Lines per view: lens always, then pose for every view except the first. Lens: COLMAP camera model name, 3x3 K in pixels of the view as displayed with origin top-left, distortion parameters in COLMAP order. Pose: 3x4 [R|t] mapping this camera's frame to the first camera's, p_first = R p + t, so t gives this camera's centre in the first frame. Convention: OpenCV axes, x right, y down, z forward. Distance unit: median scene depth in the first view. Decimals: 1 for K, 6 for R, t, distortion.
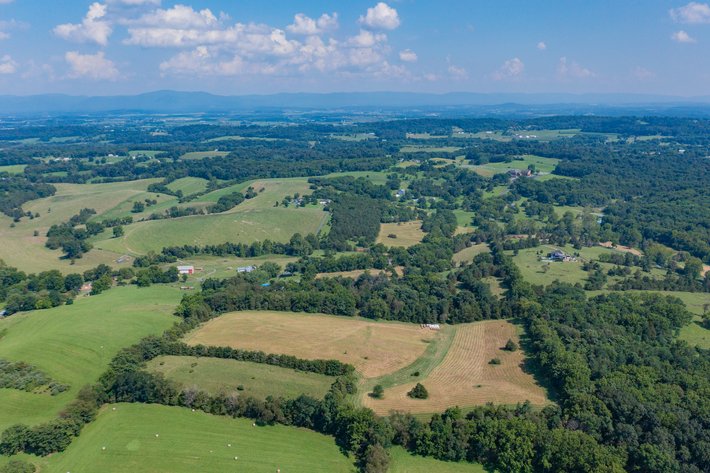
lens RADIAL K [[559.1, 0, 357.0], [0, 559.1, 235.1], [0, 0, 1]] dist [-0.013154, 0.001579]
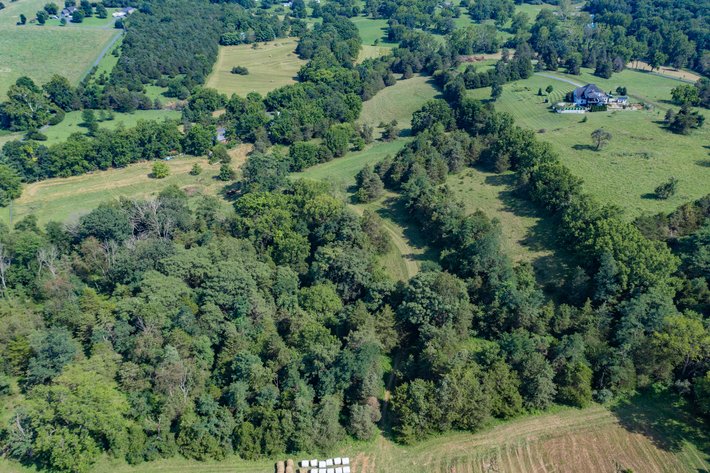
lens RADIAL K [[559.1, 0, 357.0], [0, 559.1, 235.1], [0, 0, 1]] dist [-0.013154, 0.001579]
pose [[0.980522, -0.106677, 0.164914, 0.071446], [0.053772, 0.953366, 0.296988, -0.000753], [-0.188905, -0.282336, 0.940533, 0.475965]]
